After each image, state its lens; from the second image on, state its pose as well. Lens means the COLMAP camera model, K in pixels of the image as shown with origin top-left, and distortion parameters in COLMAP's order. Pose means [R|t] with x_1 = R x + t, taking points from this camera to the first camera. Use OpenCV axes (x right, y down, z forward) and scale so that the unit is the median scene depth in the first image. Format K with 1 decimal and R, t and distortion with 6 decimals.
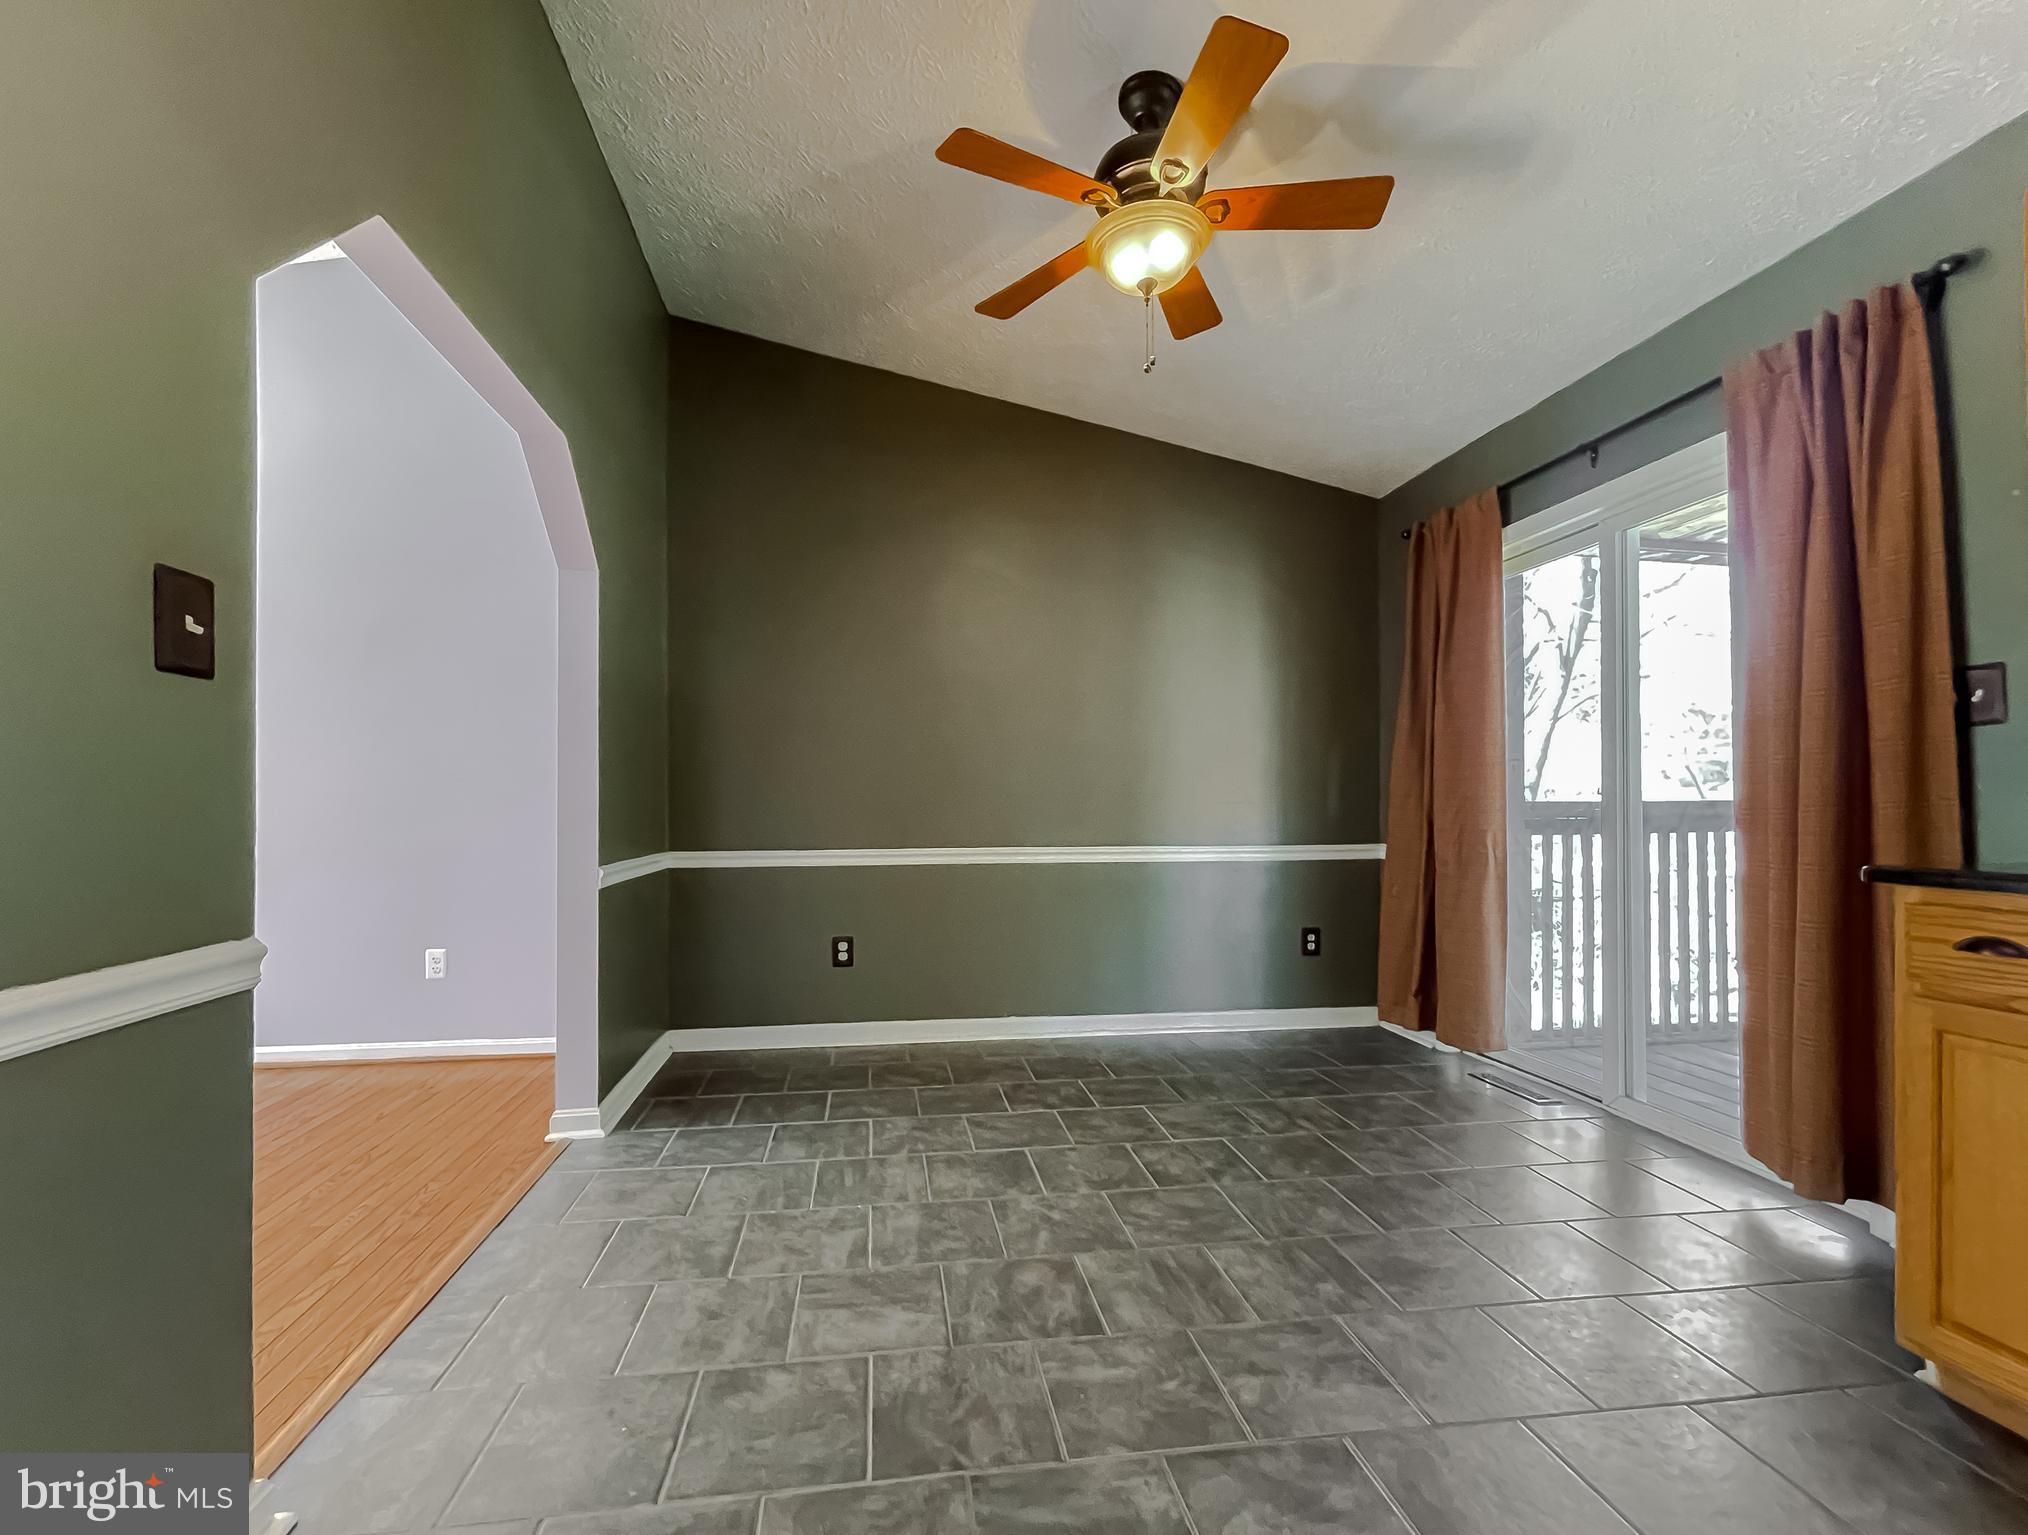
lens RADIAL K [[856.8, 0, 974.4], [0, 856.8, 809.8], [0, 0, 1]] dist [-0.002020, -0.000039]
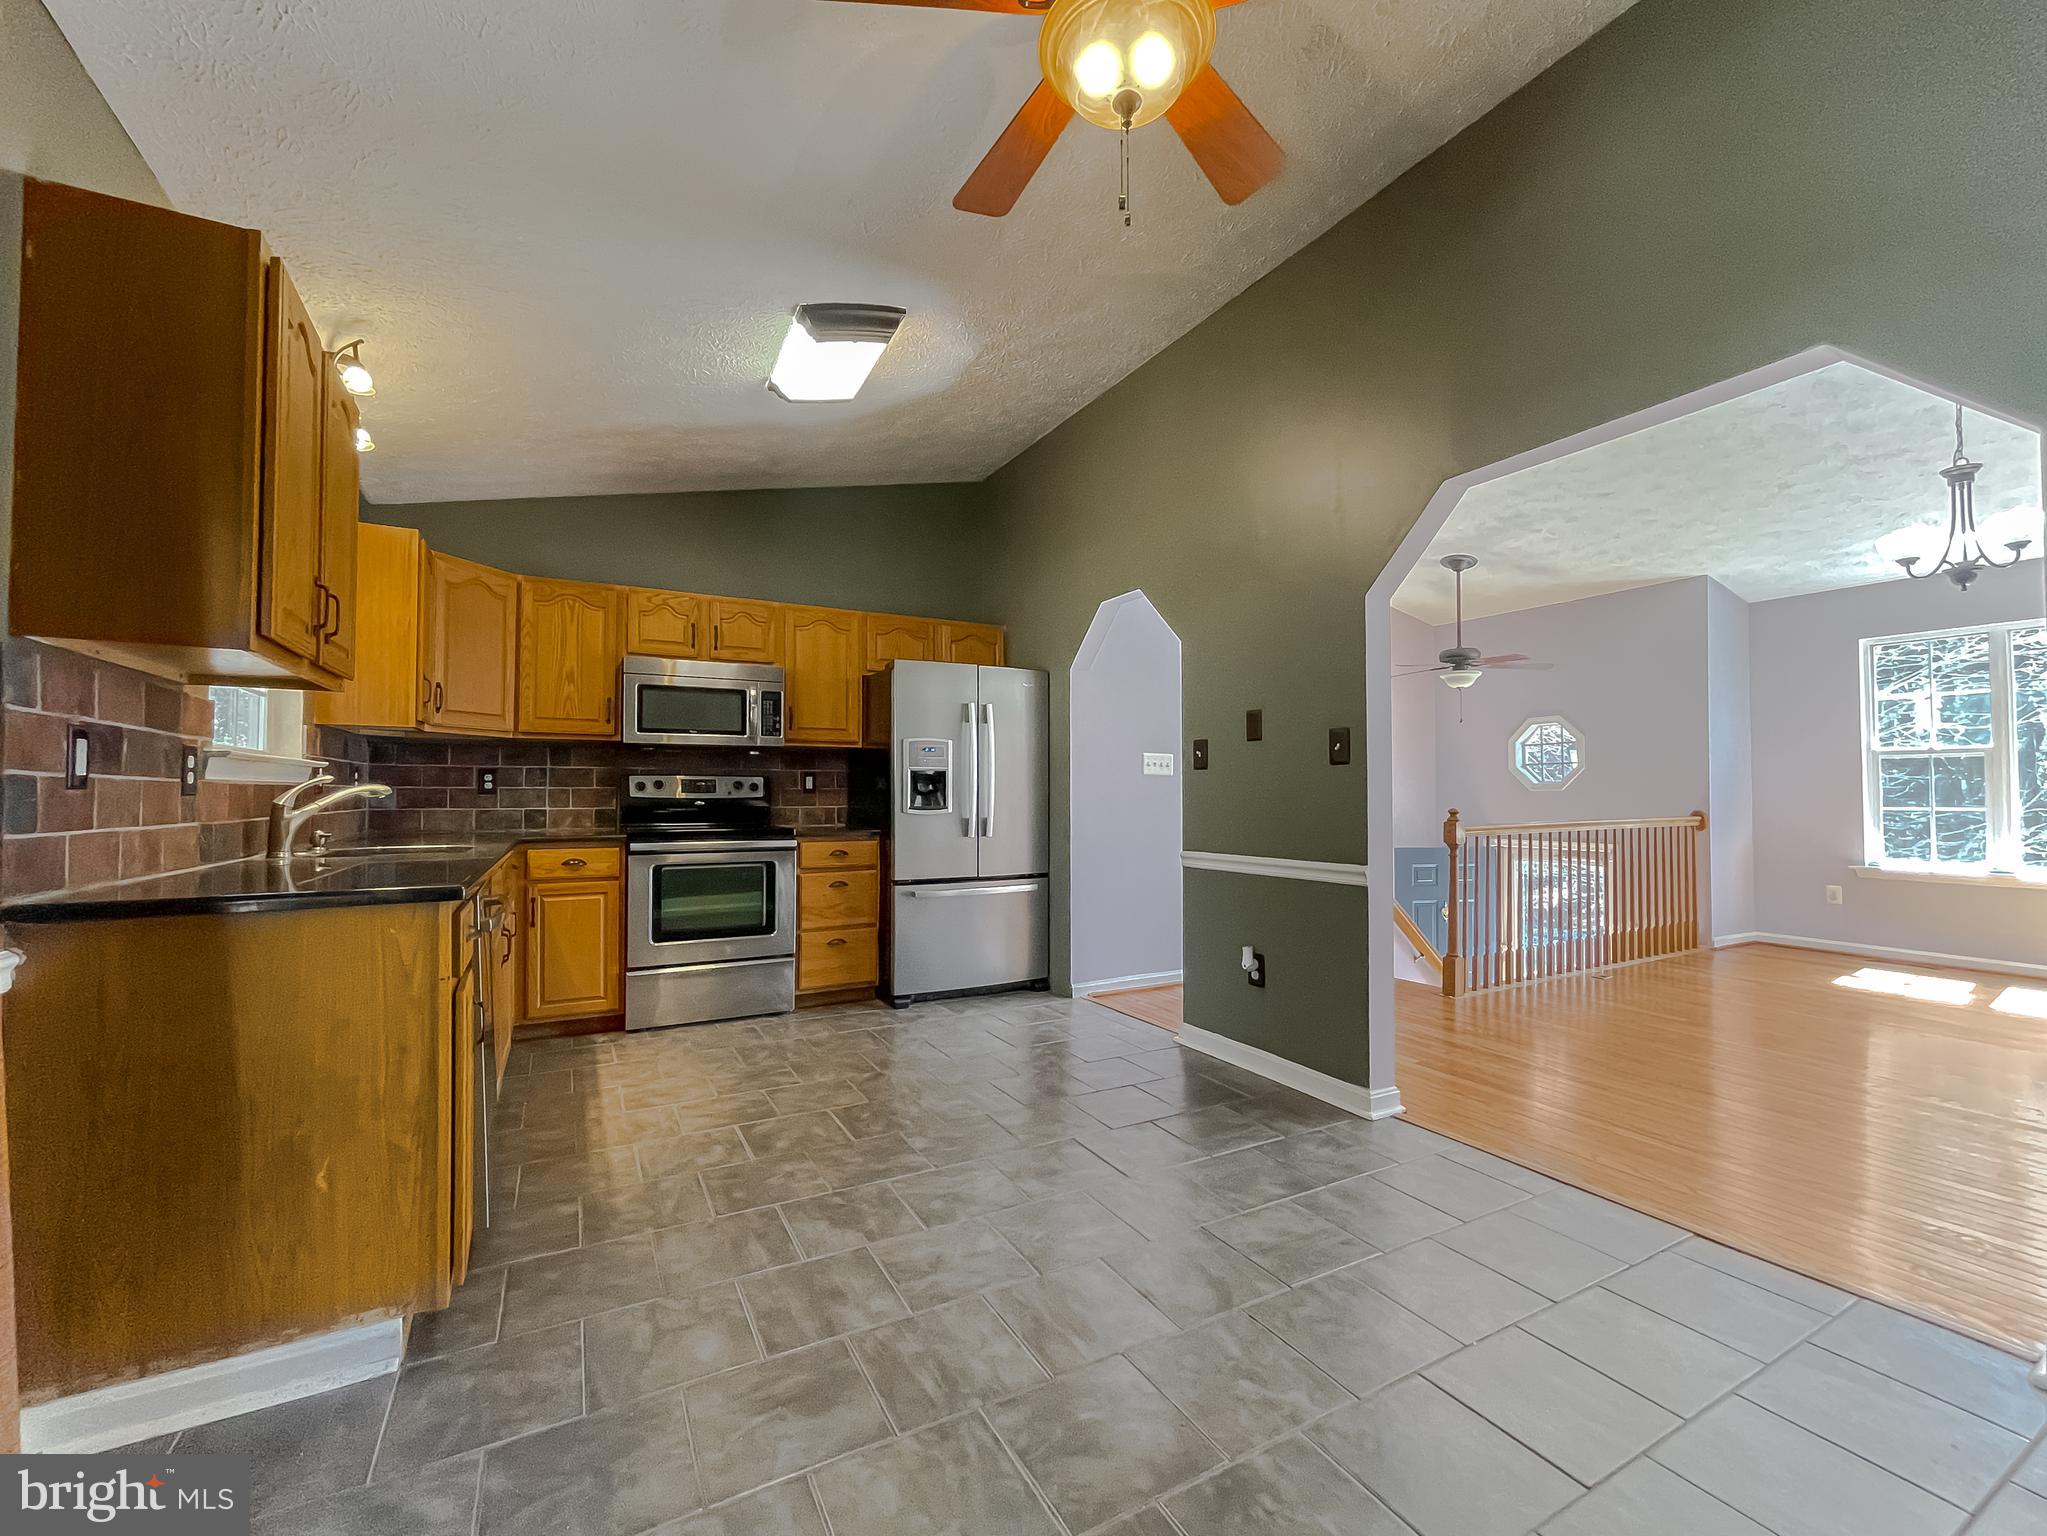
lens RADIAL K [[843.2, 0, 989.4], [0, 843.2, 773.2], [0, 0, 1]] dist [-0.004039, 0.001108]
pose [[-0.939442, -0.001327, -0.342705, 0.725081], [0.006486, 0.999745, -0.021650, -0.051063], [0.342646, -0.022562, -0.939194, 2.121019]]
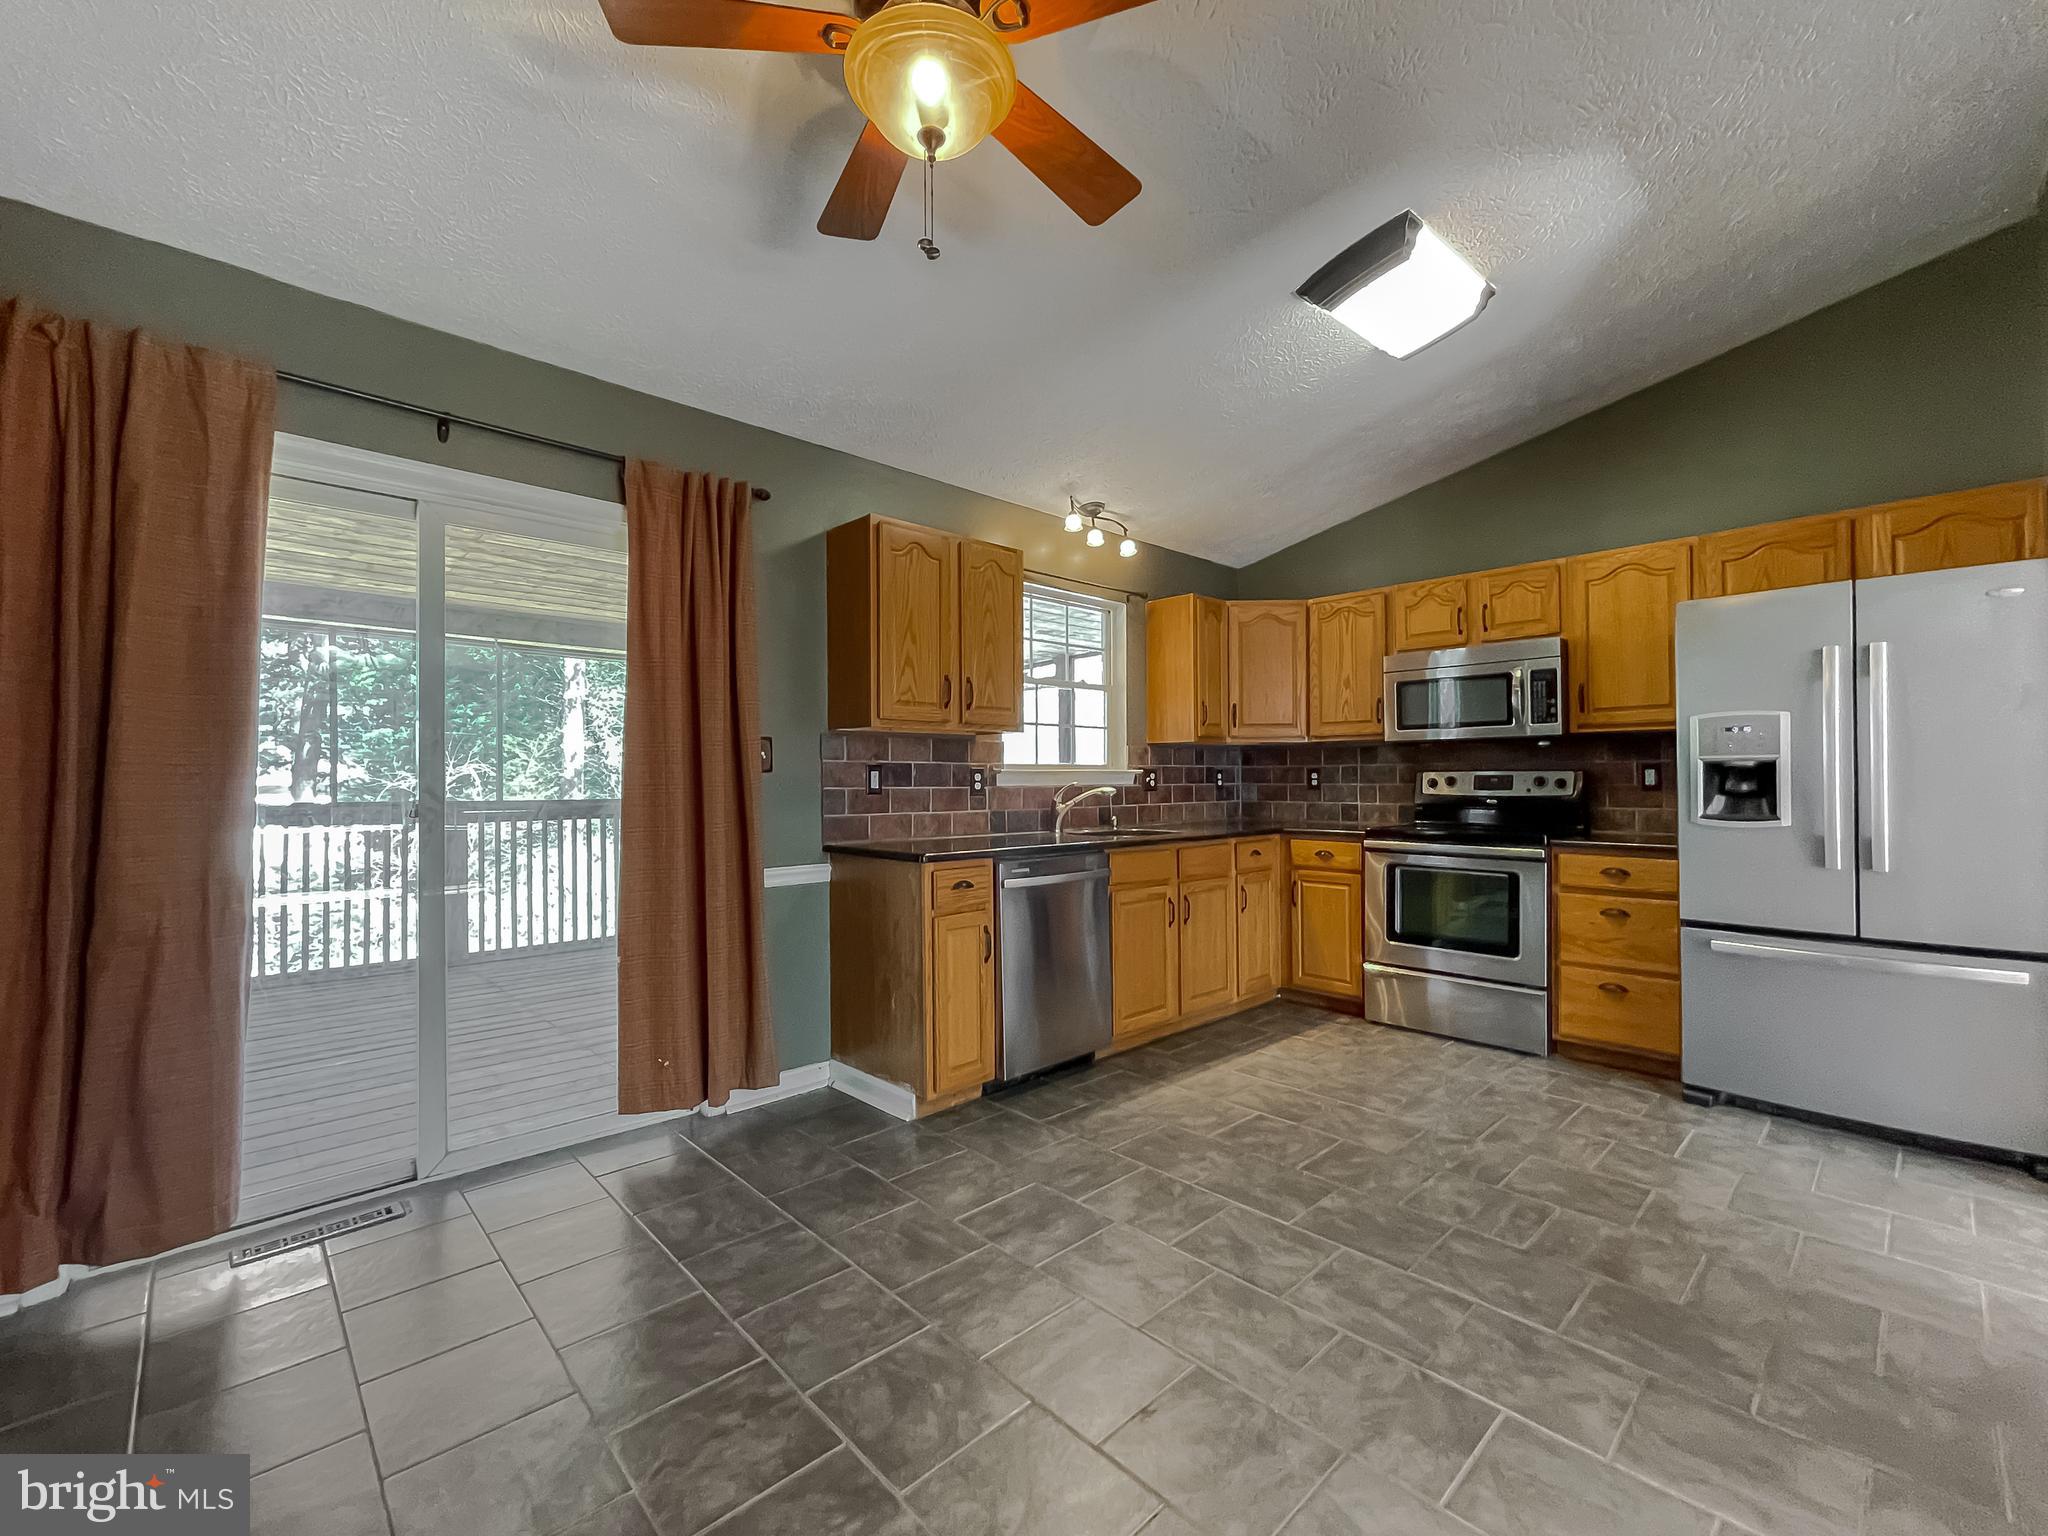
lens RADIAL K [[843.6, 0, 1025.3], [0, 843.6, 773.9], [0, 0, 1]] dist [-0.004039, 0.001108]
pose [[-0.594556, 0.015819, 0.803898, -0.549031], [0.009331, 0.999875, -0.012774, -0.082550], [-0.804000, -0.000093, -0.594629, 1.792872]]
